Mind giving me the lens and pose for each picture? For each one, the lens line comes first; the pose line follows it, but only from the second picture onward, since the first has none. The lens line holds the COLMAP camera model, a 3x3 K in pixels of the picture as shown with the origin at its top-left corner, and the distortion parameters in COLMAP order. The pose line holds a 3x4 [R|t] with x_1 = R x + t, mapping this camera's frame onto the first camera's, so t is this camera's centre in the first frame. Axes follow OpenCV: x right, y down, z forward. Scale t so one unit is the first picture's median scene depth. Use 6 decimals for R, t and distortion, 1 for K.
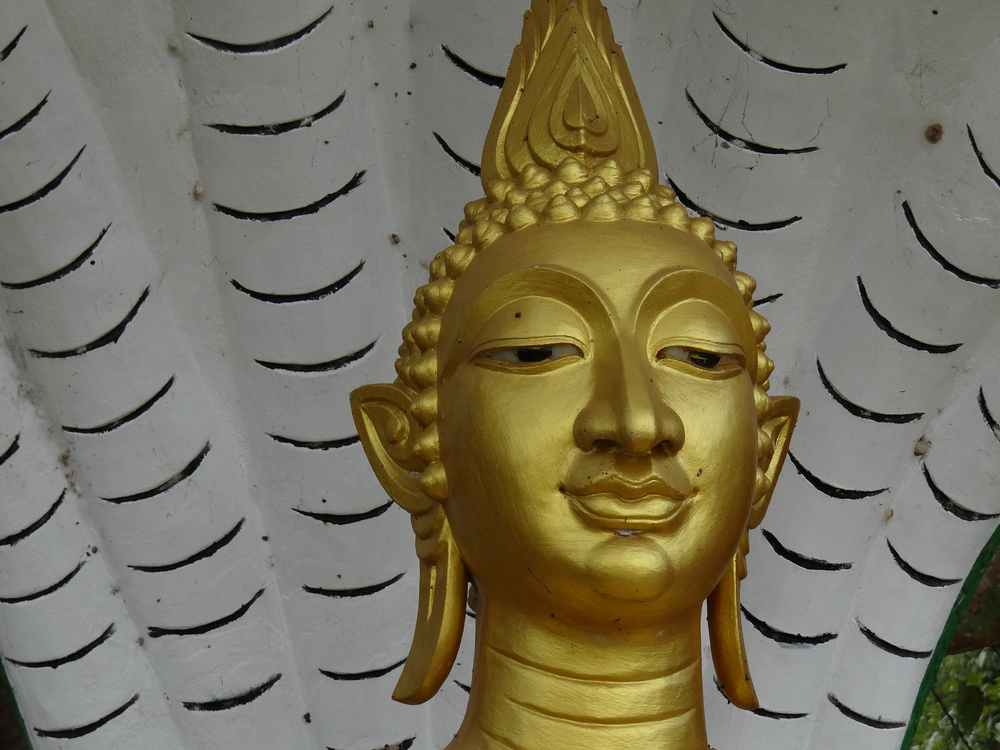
lens RADIAL K [[3651.9, 0, 499.6], [0, 3651.9, 375.0], [0, 0, 1]] dist [0.134030, 0.000000]
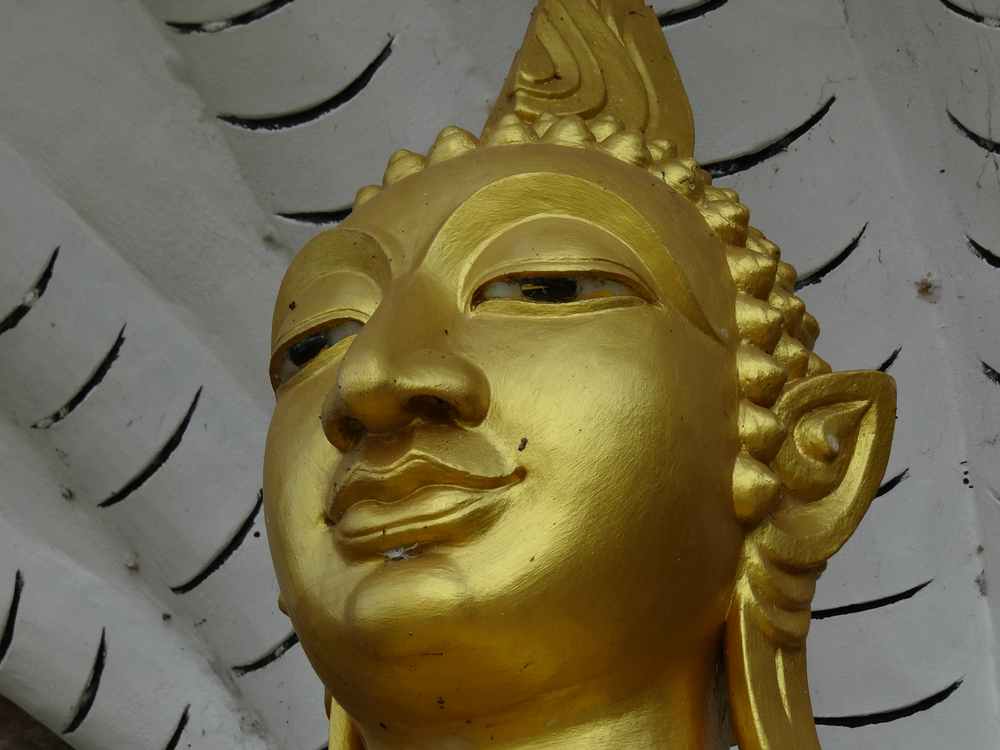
lens RADIAL K [[3176.0, 0, 500.0], [0, 3176.0, 375.4], [0, 0, 1]] dist [0.054057, 0.000000]
pose [[0.841195, -0.280294, -0.462414, 0.291351], [0.147663, 0.941733, -0.302216, 0.170669], [0.520179, 0.185941, 0.833570, 0.508636]]
